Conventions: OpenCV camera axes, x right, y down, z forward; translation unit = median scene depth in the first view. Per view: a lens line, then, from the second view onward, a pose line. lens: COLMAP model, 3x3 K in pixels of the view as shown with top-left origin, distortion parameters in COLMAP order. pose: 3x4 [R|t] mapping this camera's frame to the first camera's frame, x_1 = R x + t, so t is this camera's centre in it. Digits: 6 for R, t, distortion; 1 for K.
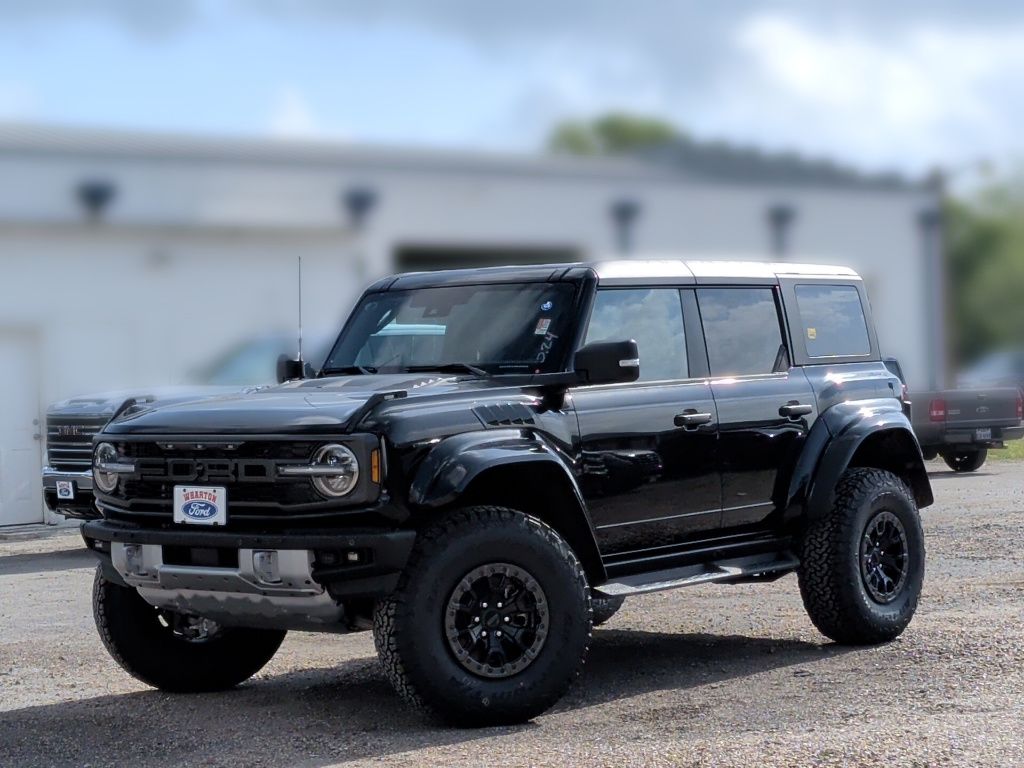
lens RADIAL K [[2321.3, 0, 512.0], [0, 2321.3, 384.0], [0, 0, 1]] dist [0.006634, -0.205022]
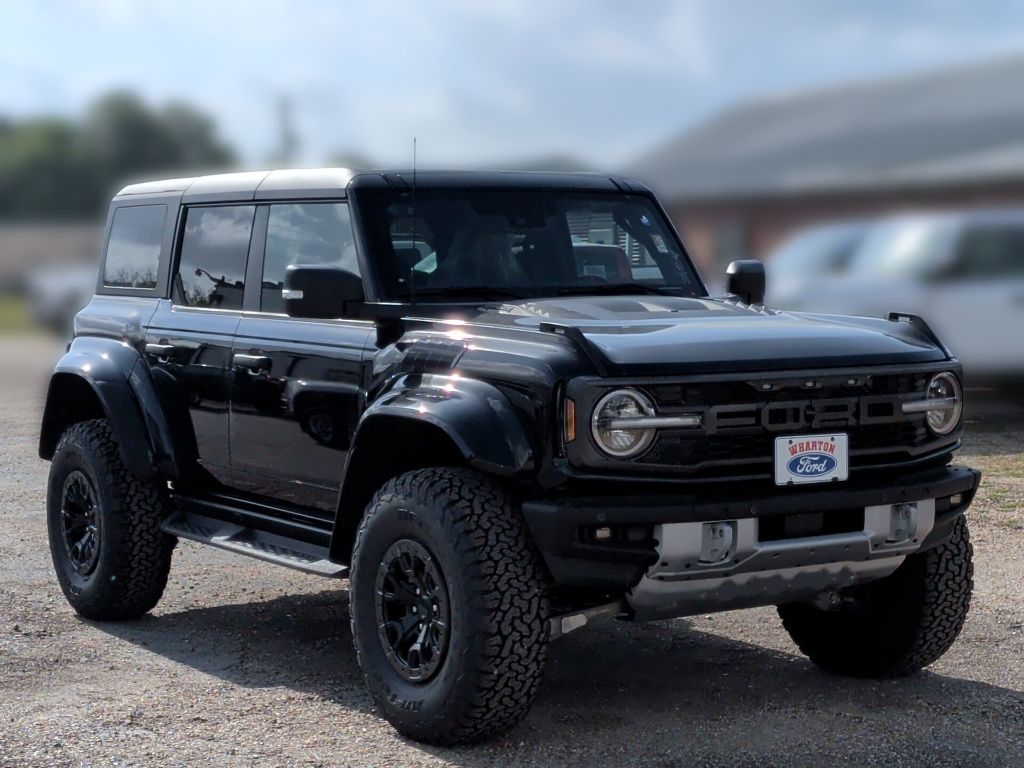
lens RADIAL K [[2173.3, 0, 512.0], [0, 2173.3, 384.0], [0, 0, 1]] dist [0.030431, -0.175911]
pose [[0.305010, -0.033014, 0.951777, -0.869542], [0.014576, 0.999444, 0.029996, 0.003175], [-0.952238, 0.004724, 0.305321, 0.874448]]
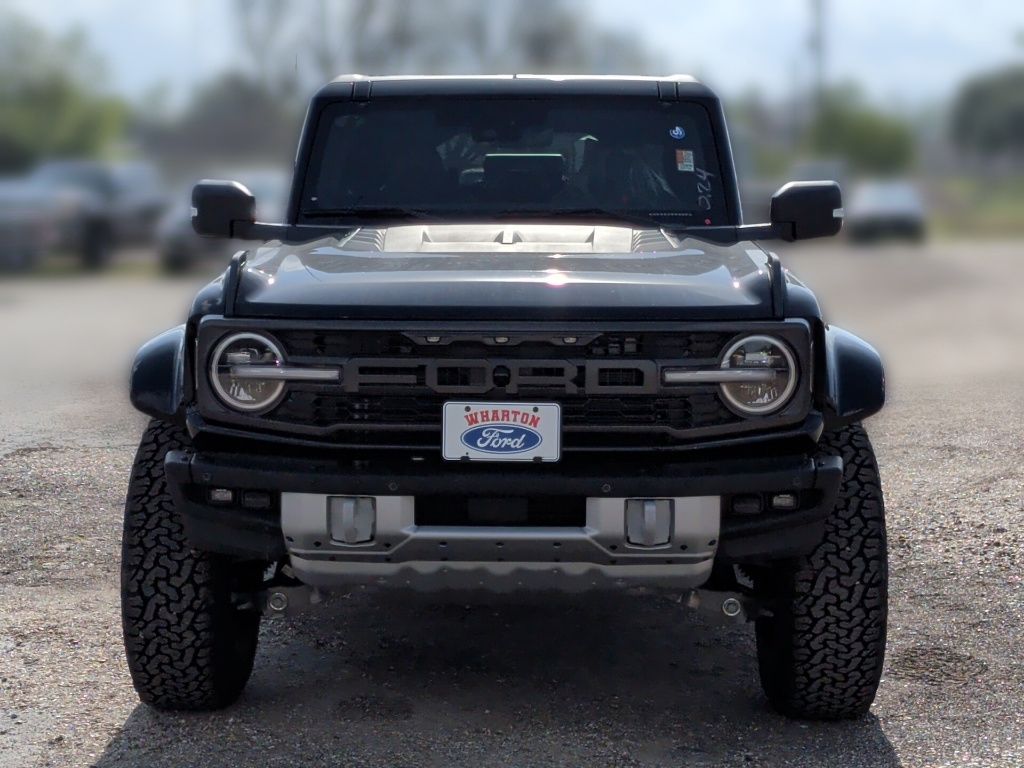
lens RADIAL K [[2173.3, 0, 512.0], [0, 2173.3, 384.0], [0, 0, 1]] dist [0.030431, -0.175911]
pose [[0.812821, -0.033232, 0.581565, -0.481340], [-0.014526, 0.996905, 0.077268, -0.007203], [-0.582332, -0.071253, 0.809822, 0.516377]]
